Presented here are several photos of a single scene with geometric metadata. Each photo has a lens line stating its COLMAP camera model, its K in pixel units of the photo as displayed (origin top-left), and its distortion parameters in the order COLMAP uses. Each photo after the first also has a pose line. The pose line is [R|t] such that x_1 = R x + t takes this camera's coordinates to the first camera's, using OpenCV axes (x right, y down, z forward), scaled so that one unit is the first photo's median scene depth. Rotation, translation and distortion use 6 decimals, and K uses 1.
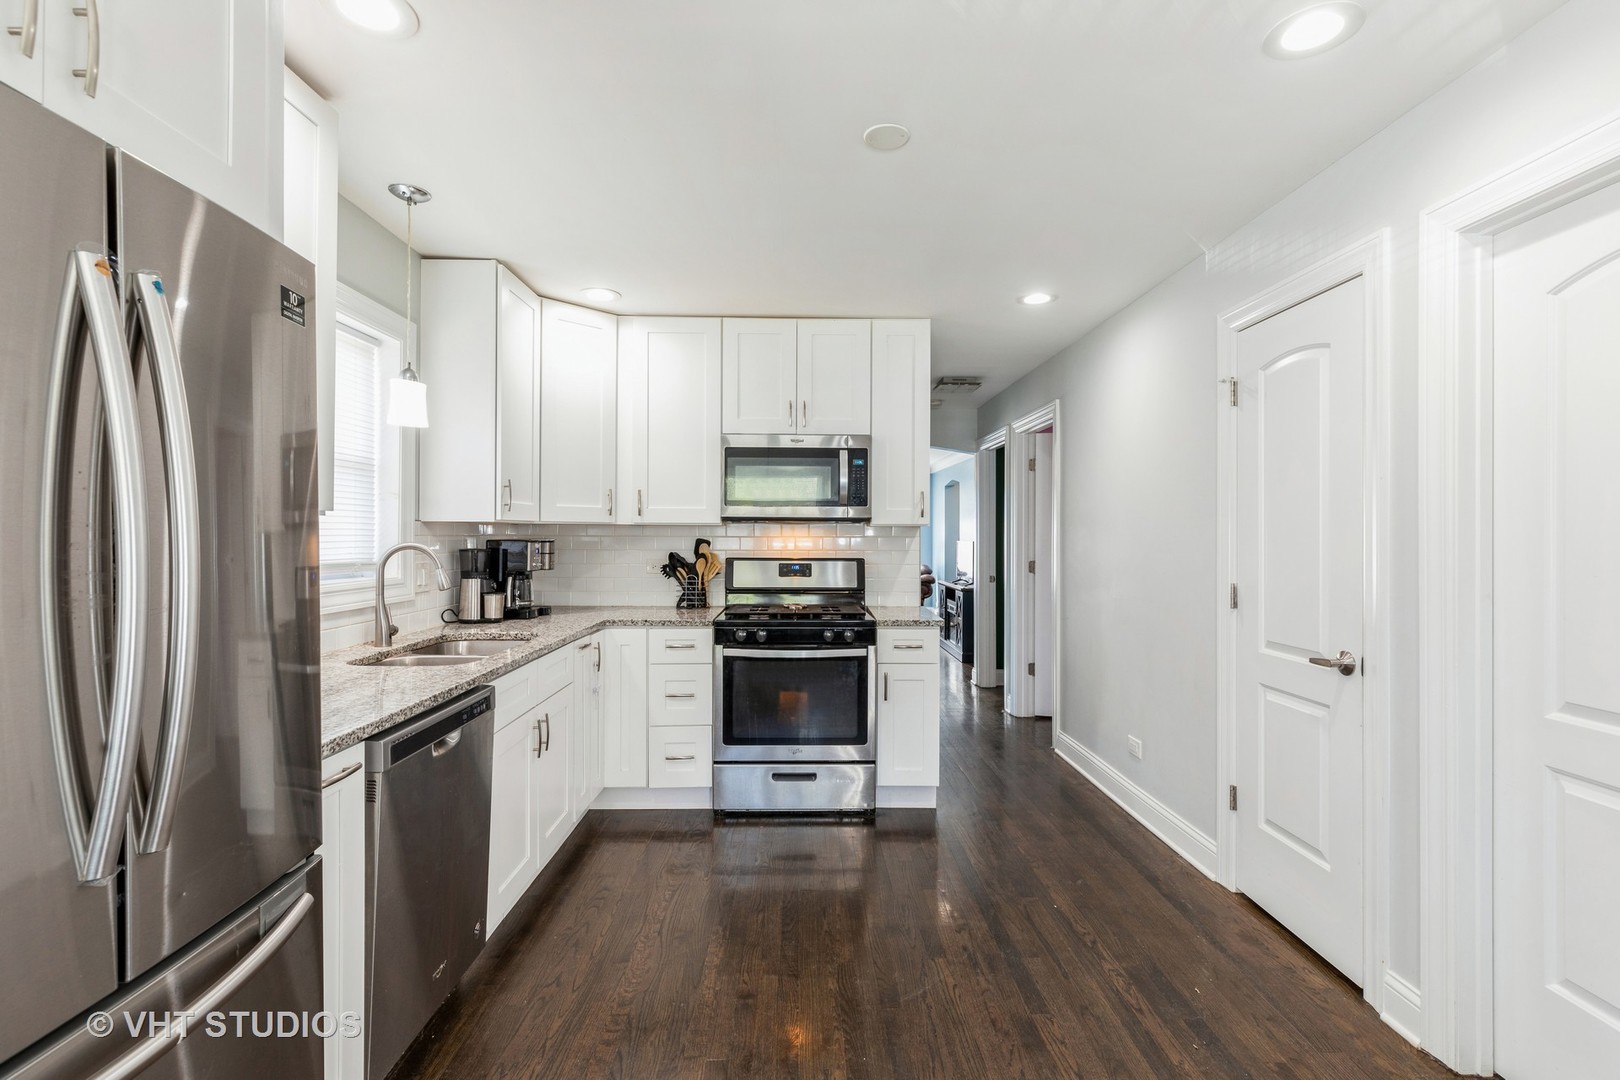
lens RADIAL K [[747.2, 0, 810.0], [0, 747.2, 540.0], [0, 0, 1]] dist [0.008030, -0.000421]
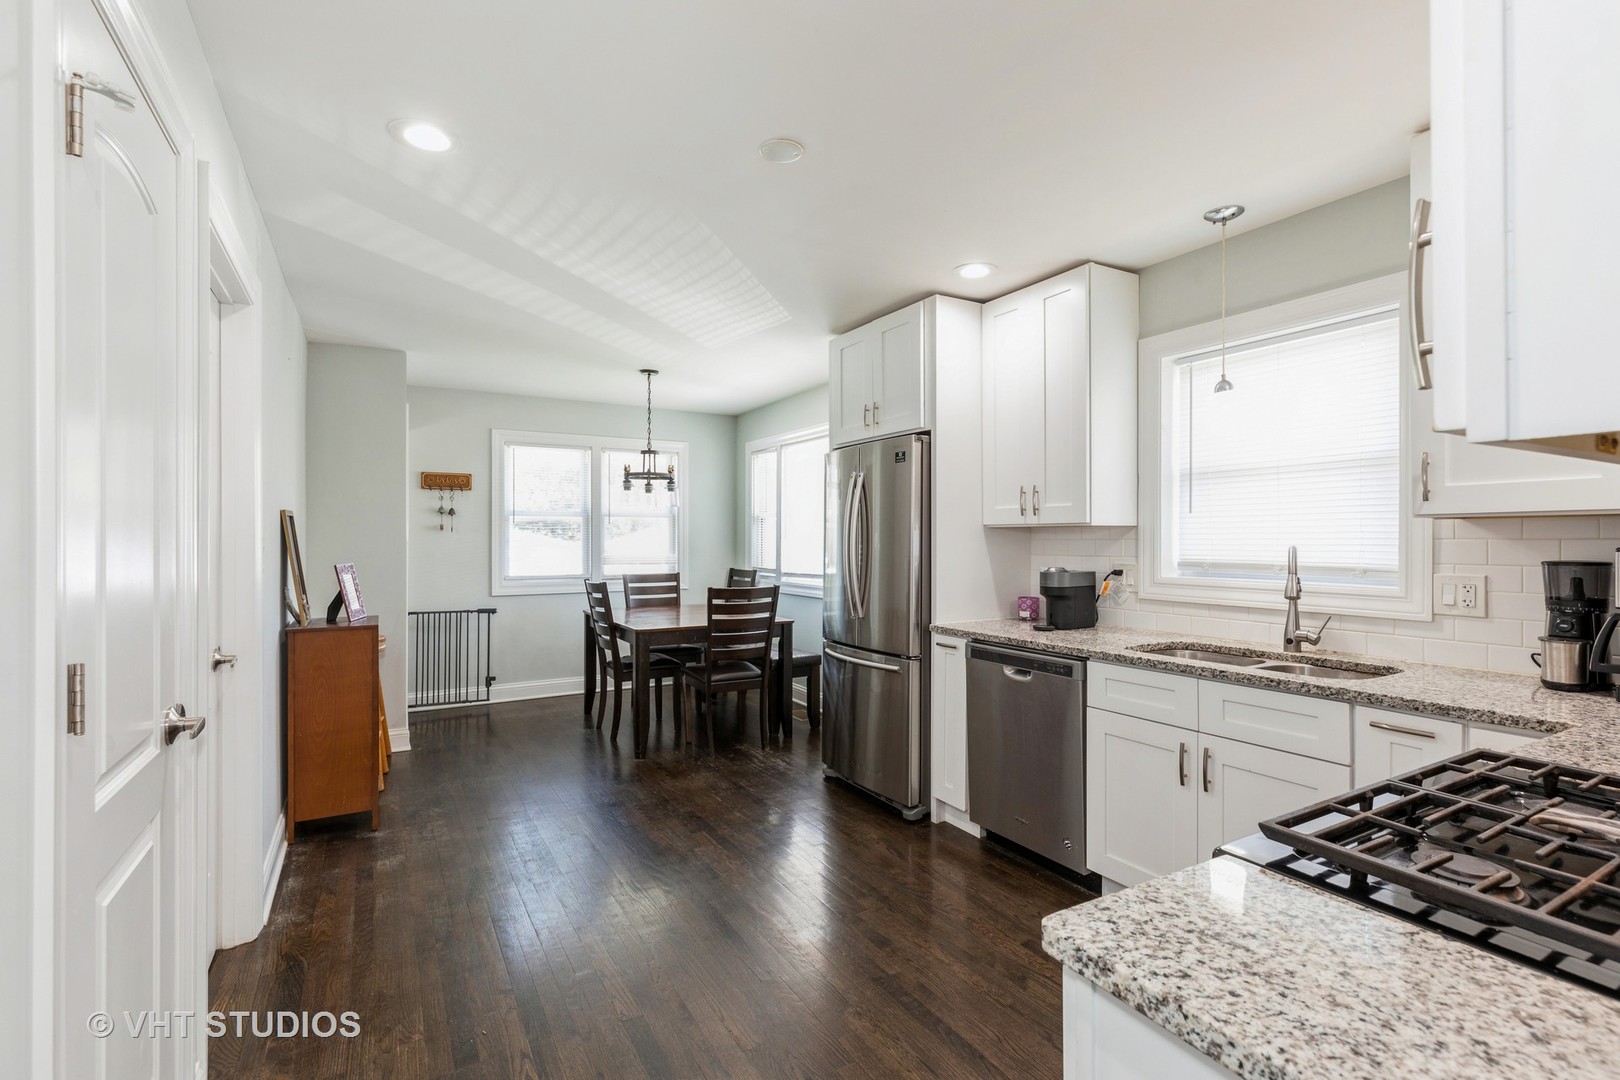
lens RADIAL K [[747.2, 0, 810.0], [0, 747.2, 540.0], [0, 0, 1]] dist [0.008030, -0.000421]
pose [[-0.872577, -0.003778, -0.488463, 0.364922], [-0.007366, 0.999958, 0.005424, -0.003985], [0.488422, 0.008331, -0.872568, 1.222206]]
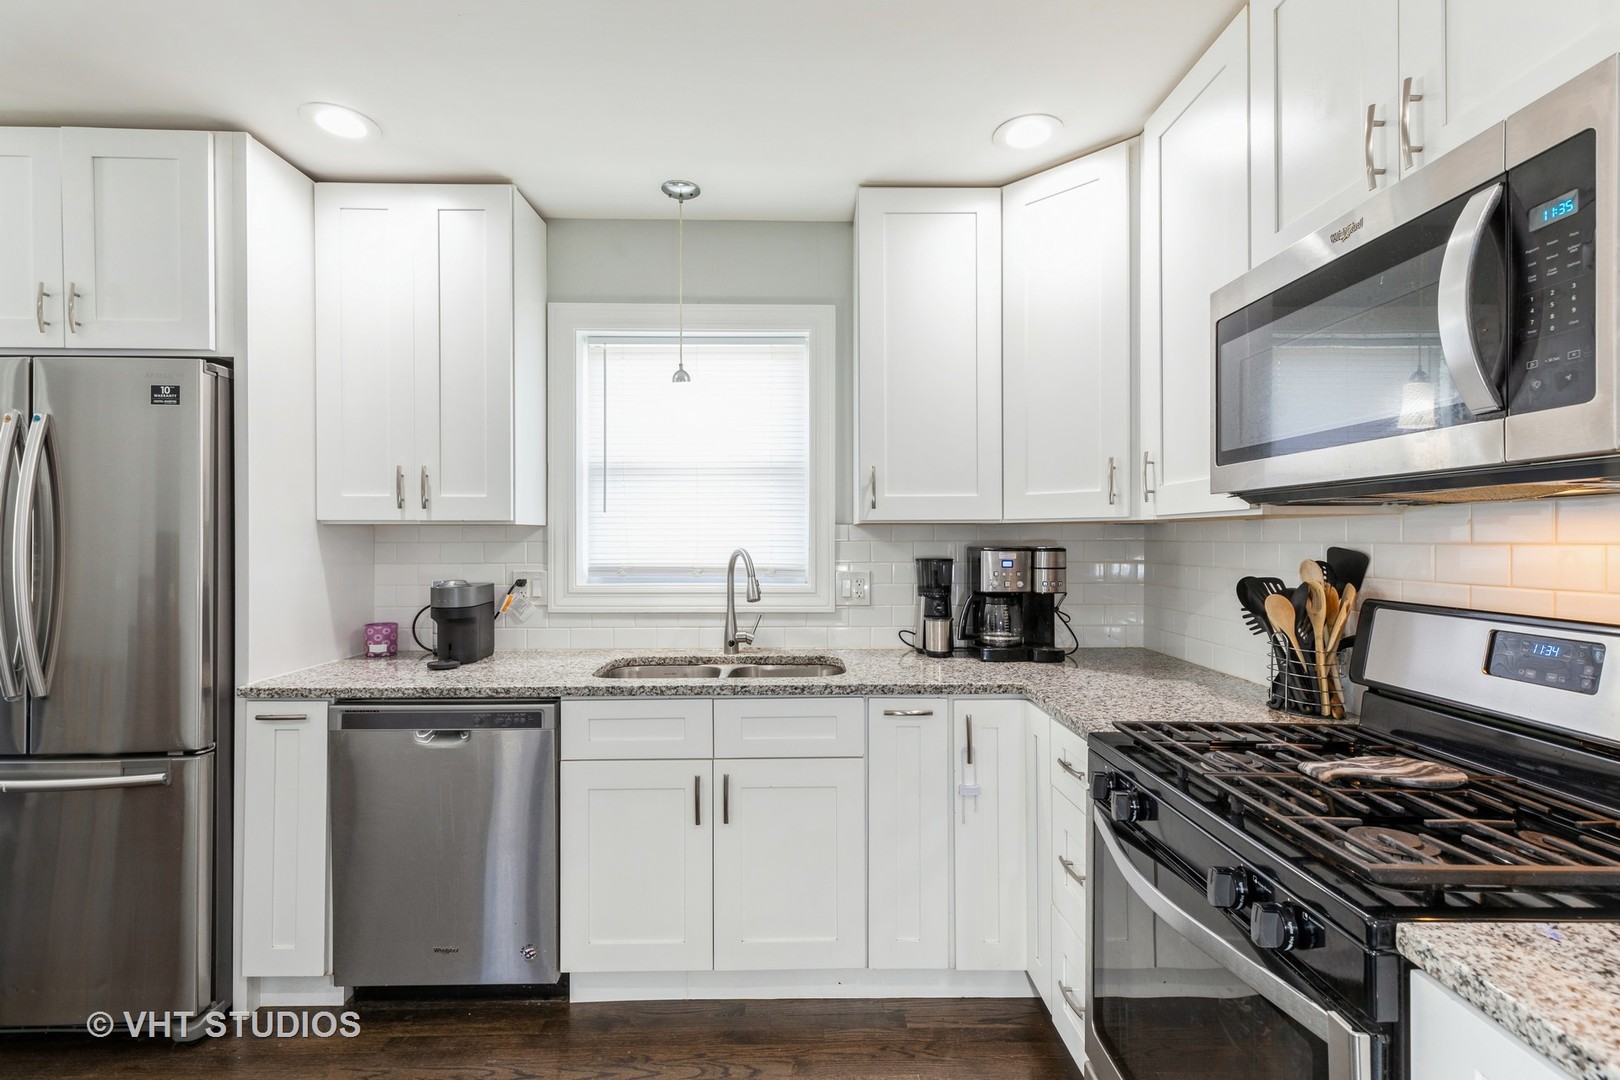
lens RADIAL K [[747.2, 0, 810.0], [0, 747.2, 540.0], [0, 0, 1]] dist [0.008030, -0.000421]
pose [[0.000259, -0.002809, -0.999996, 0.328017], [-0.006087, 0.999978, -0.002811, -0.004259], [0.999981, 0.006087, 0.000242, 0.871474]]
